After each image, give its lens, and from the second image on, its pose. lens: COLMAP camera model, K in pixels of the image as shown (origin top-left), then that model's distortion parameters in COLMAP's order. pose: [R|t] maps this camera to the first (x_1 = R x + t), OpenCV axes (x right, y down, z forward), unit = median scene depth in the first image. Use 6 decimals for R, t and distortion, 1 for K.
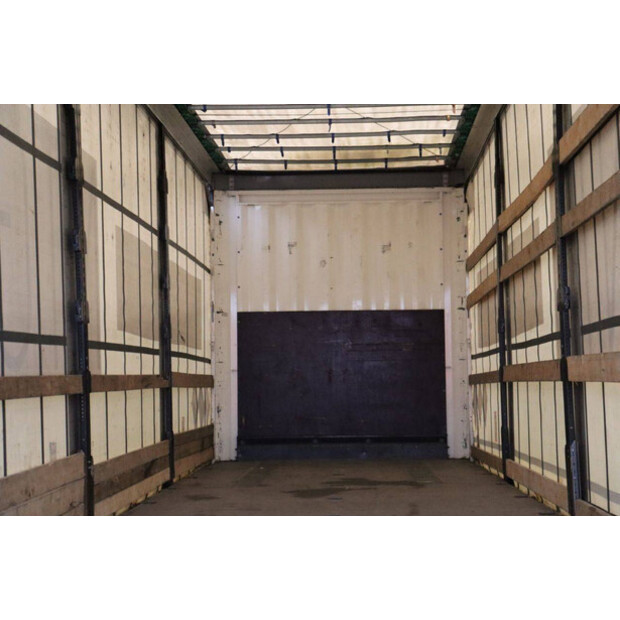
lens RADIAL K [[1468.7, 0, 314.6], [0, 1468.7, 300.0], [0, 0, 1]] dist [0.441871, 0.548778]
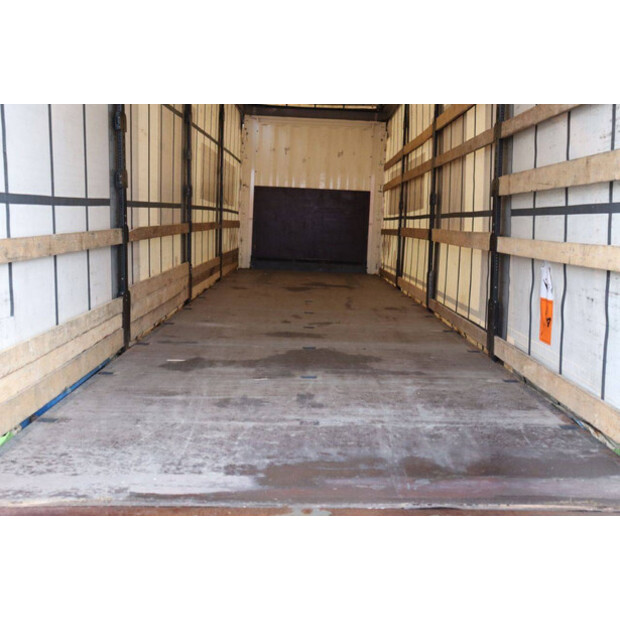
lens RADIAL K [[914.3, 0, 310.0], [0, 914.3, 310.0], [0, 0, 1]] dist [0.042465, 0.018908]
pose [[0.997869, 0.055297, 0.034627, -0.016963], [-0.059928, 0.986663, 0.151341, -0.016540], [-0.025797, -0.153094, 0.987875, -0.123894]]
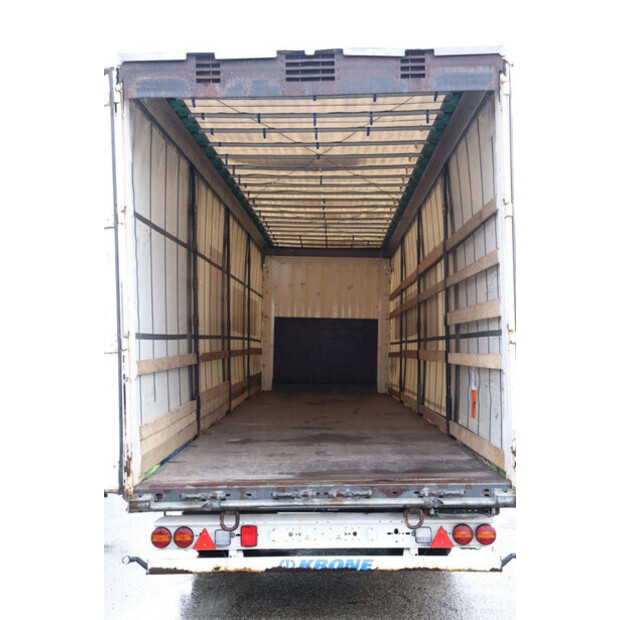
lens RADIAL K [[999.4, 0, 310.0], [0, 999.4, 310.0], [0, 0, 1]] dist [0.249361, -0.004957]
pose [[0.999392, 0.033348, 0.010197, -0.020381], [-0.033524, 0.999283, 0.017601, -0.029413], [-0.009602, -0.017932, 0.999793, -0.390256]]
